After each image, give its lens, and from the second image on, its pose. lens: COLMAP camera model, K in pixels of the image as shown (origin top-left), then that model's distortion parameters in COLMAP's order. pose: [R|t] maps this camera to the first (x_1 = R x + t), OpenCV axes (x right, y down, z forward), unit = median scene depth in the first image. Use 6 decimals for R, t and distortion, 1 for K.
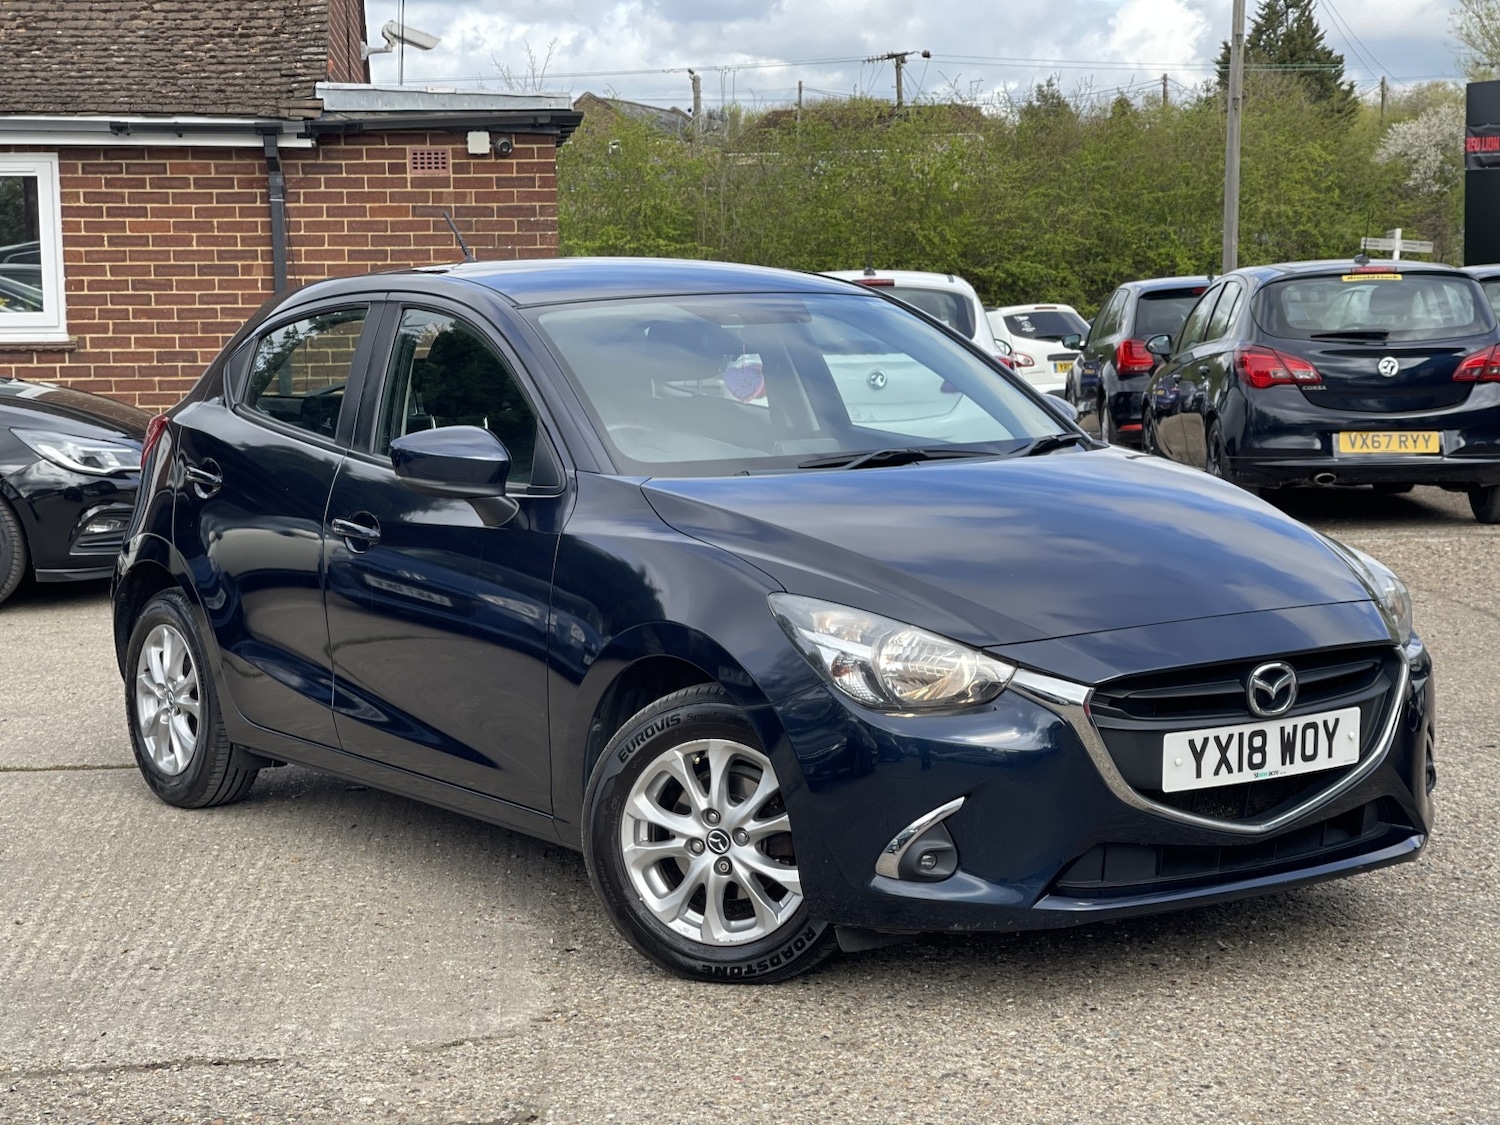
lens RADIAL K [[2791.4, 0, 761.1], [0, 2791.4, 554.0], [0, 0, 1]] dist [0.204185, 0.000000]
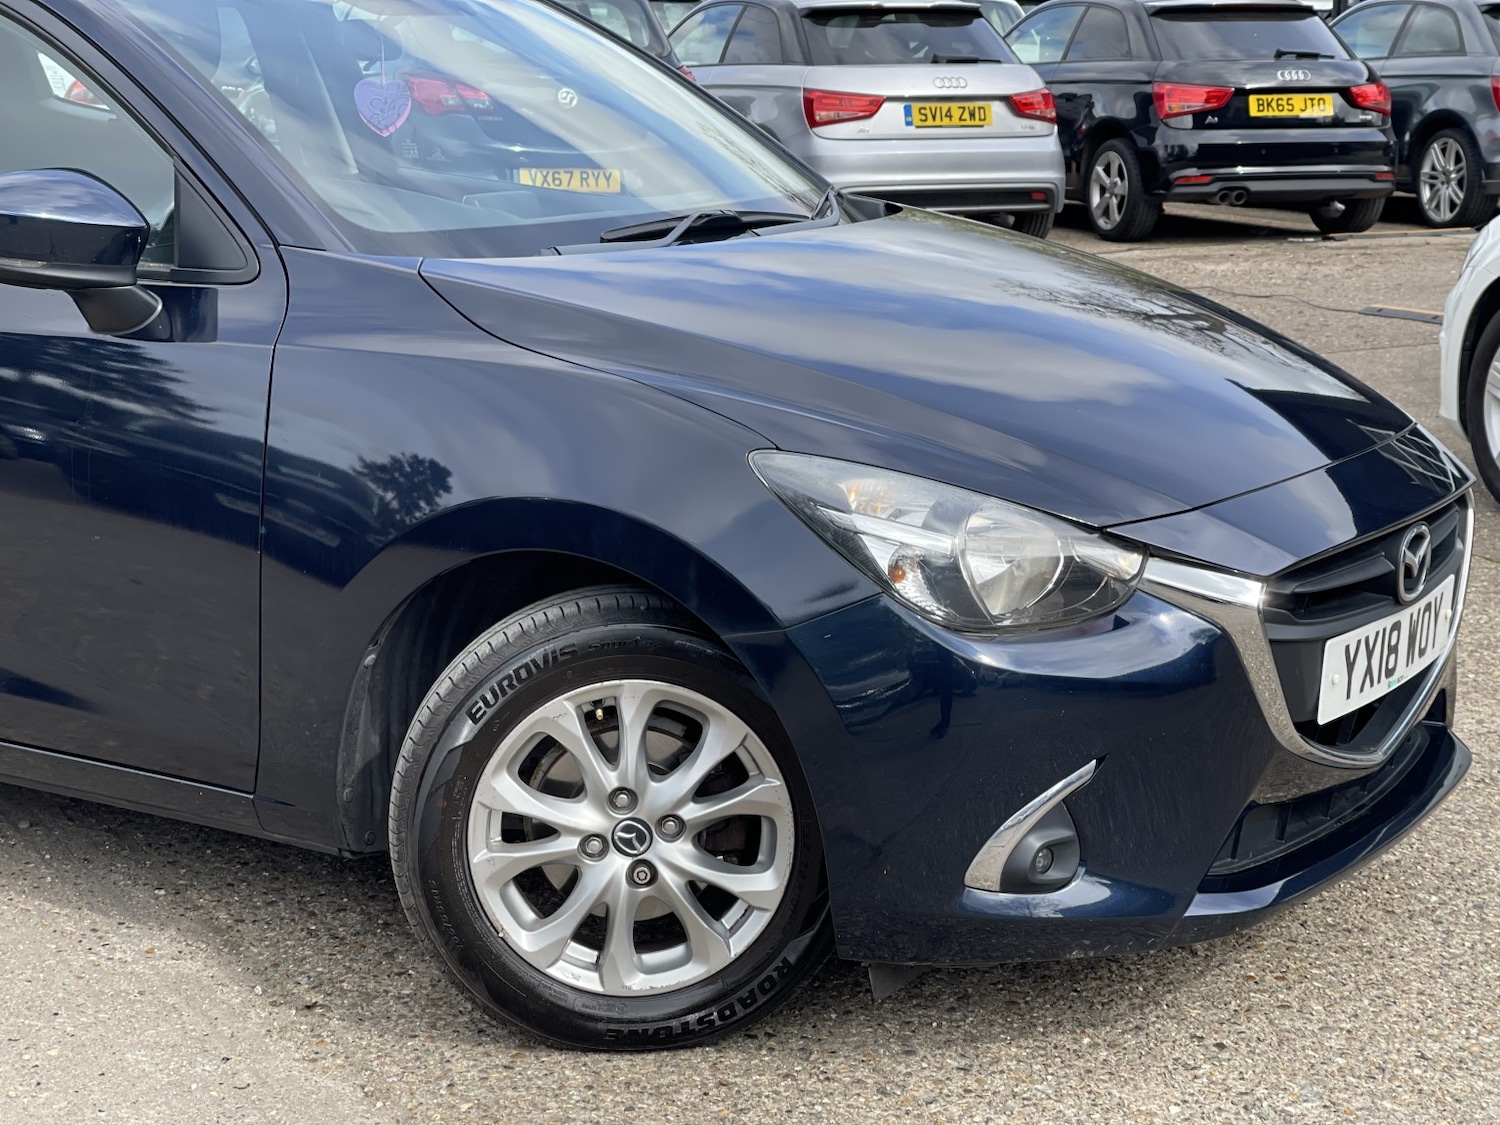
lens RADIAL K [[2791.4, 0, 762.5], [0, 2791.4, 560.5], [0, 0, 1]] dist [0.204185, 0.000000]
pose [[0.913312, -0.048641, 0.404346, -0.232532], [0.008182, 0.994833, 0.101195, -0.023167], [-0.407179, -0.089115, 0.908991, 0.396283]]
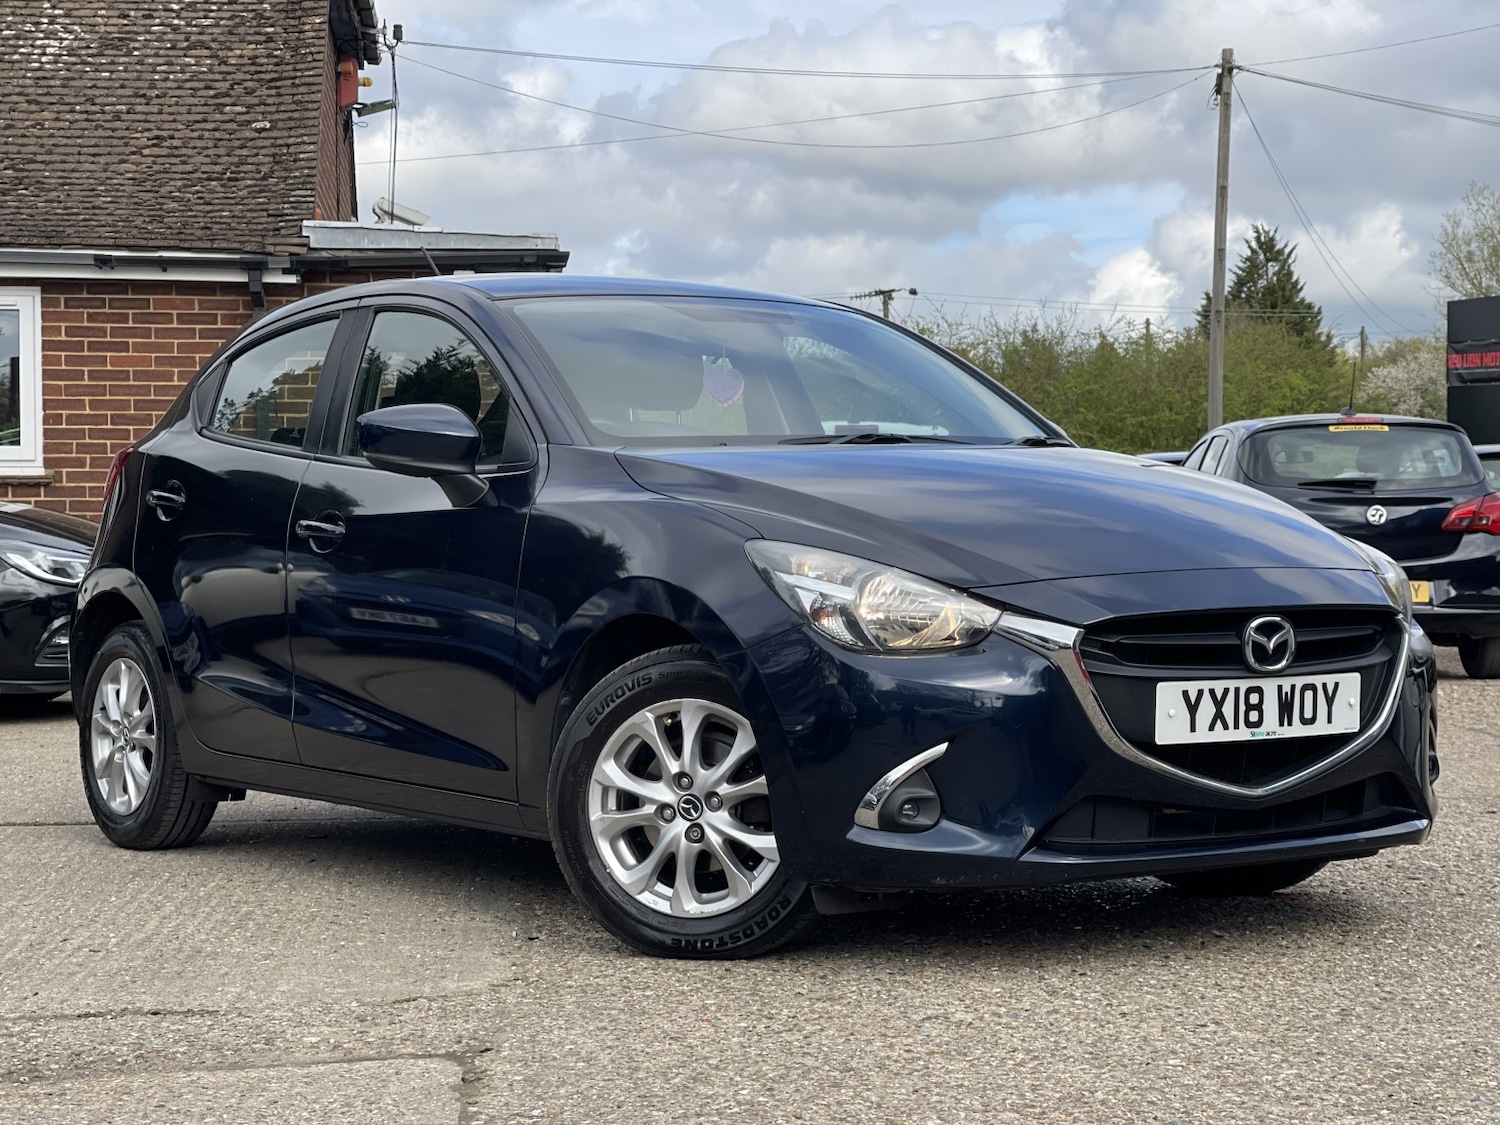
lens RADIAL K [[2791.4, 0, 763.1], [0, 2791.4, 549.9], [0, 0, 1]] dist [0.204185, 0.000000]
pose [[0.999932, 0.010316, 0.005430, 0.003405], [-0.009785, 0.995890, -0.090039, 0.096639], [-0.006336, 0.089980, 0.995923, 0.040551]]
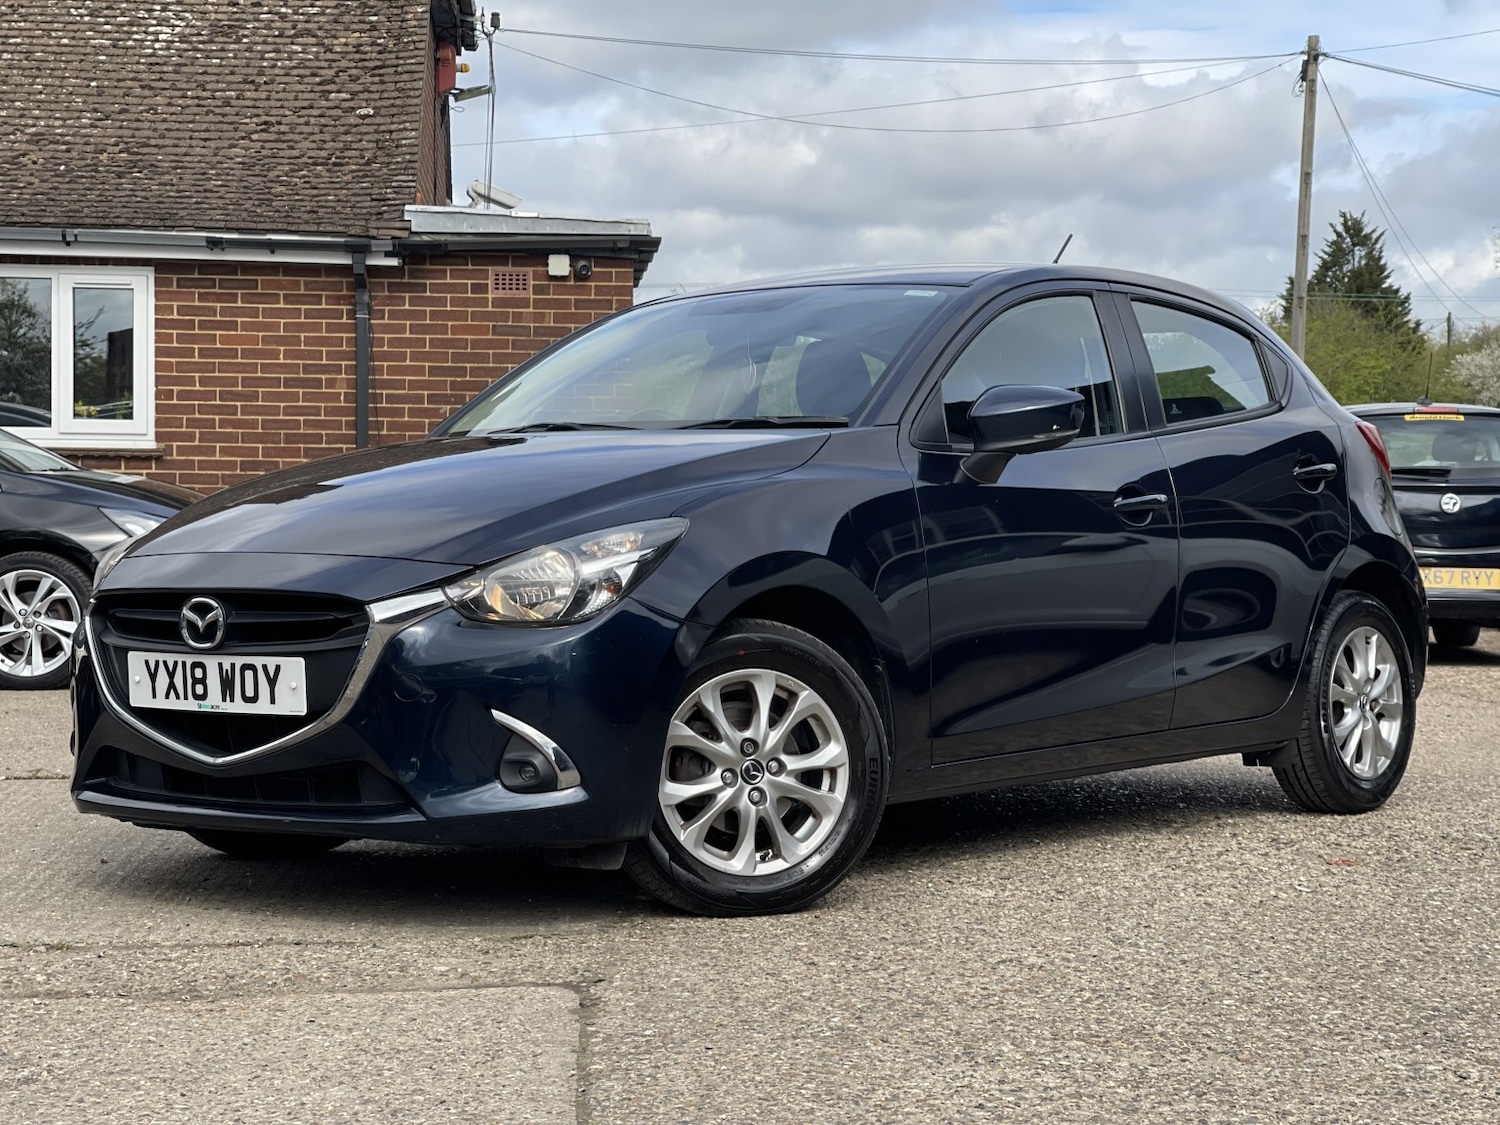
lens RADIAL K [[2791.4, 0, 749.8], [0, 2791.4, 547.0], [0, 0, 1]] dist [0.204185, 0.000000]
pose [[0.999362, 0.023630, -0.026794, -0.002013], [-0.025783, 0.996209, -0.083084, 0.103306], [0.024729, 0.083721, 0.996182, -0.030984]]
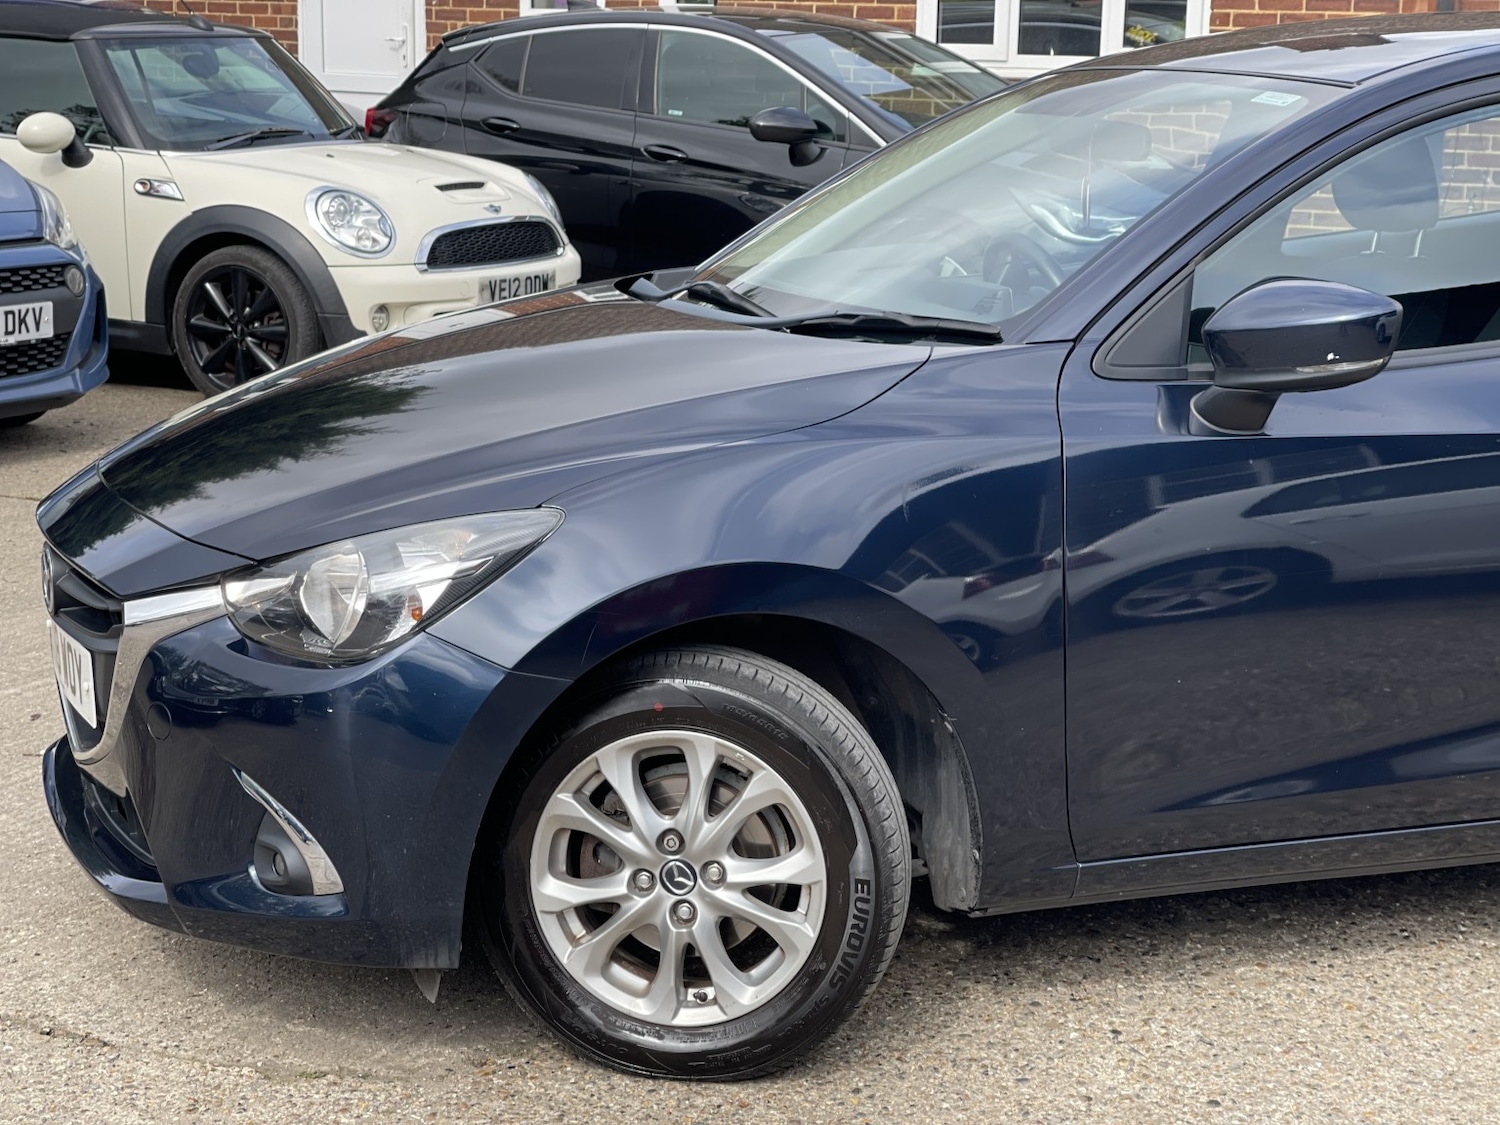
lens RADIAL K [[2791.4, 0, 757.5], [0, 2791.4, 566.6], [0, 0, 1]] dist [0.204185, 0.000000]
pose [[0.842285, 0.140835, -0.520309, 0.323449], [-0.088865, 0.988337, 0.123662, -0.055198], [0.531656, -0.057921, 0.844977, 0.395667]]
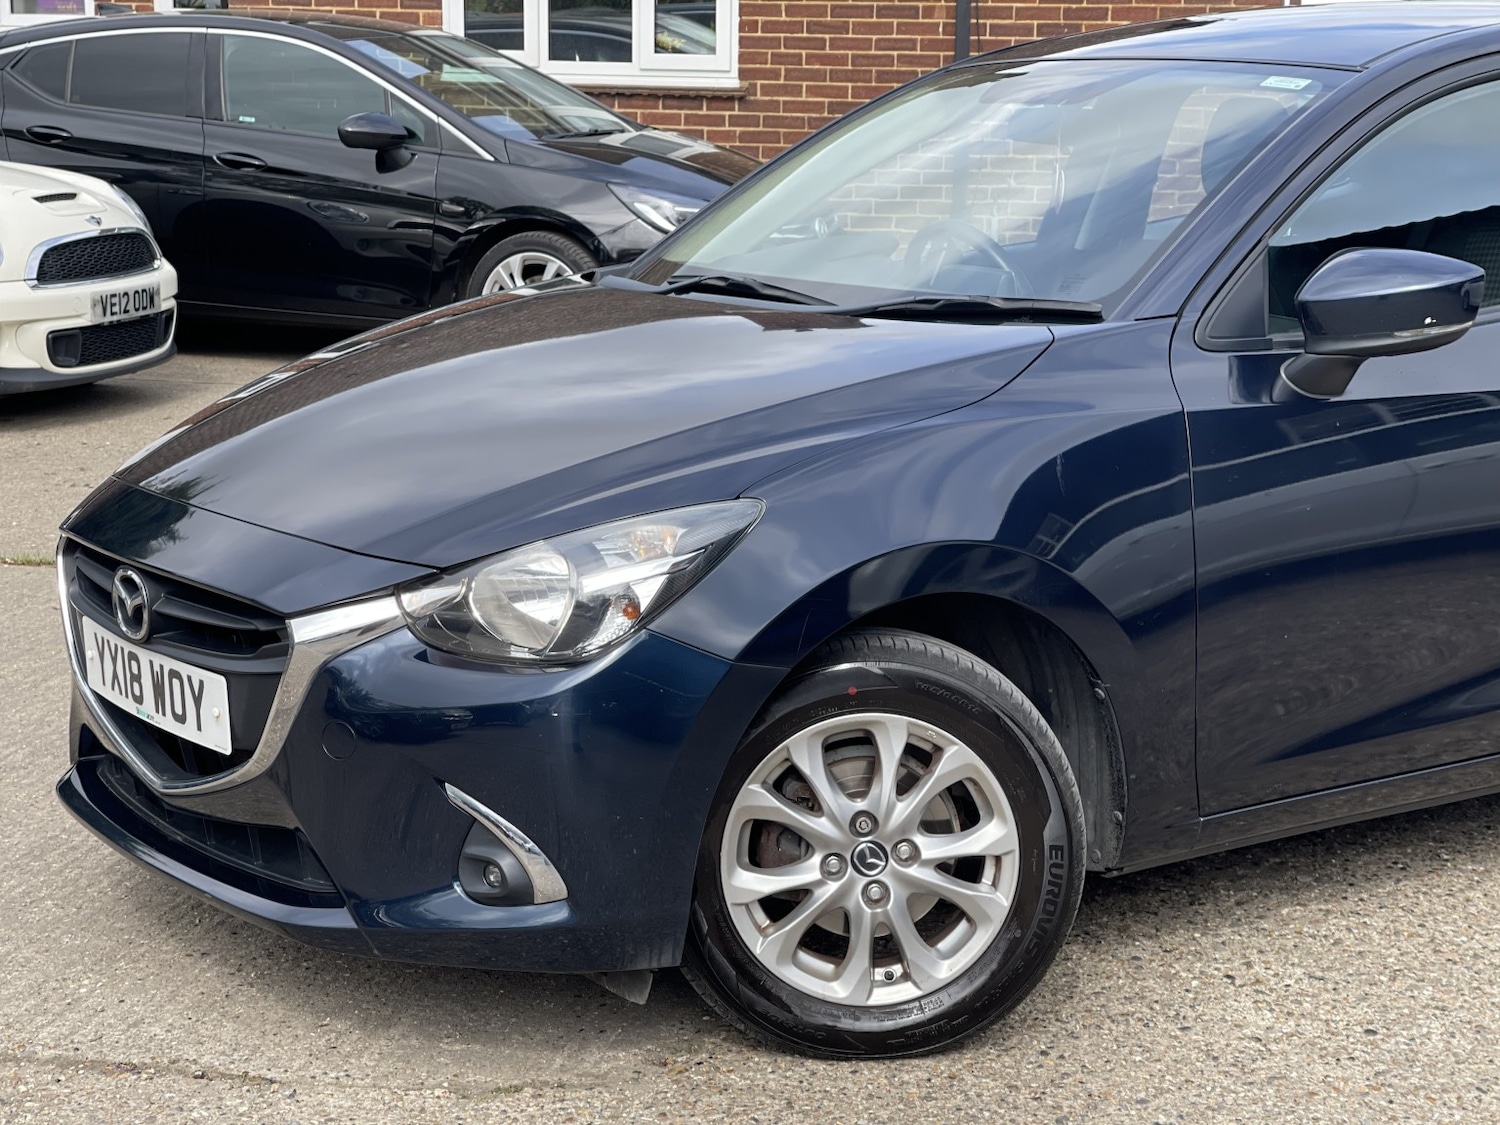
lens RADIAL K [[2791.4, 0, 762.8], [0, 2791.4, 554.6], [0, 0, 1]] dist [0.204185, 0.000000]
pose [[0.948337, 0.086738, -0.305179, 0.147764], [-0.059343, 0.993421, 0.097942, -0.035201], [0.311666, -0.074772, 0.947245, 0.305226]]
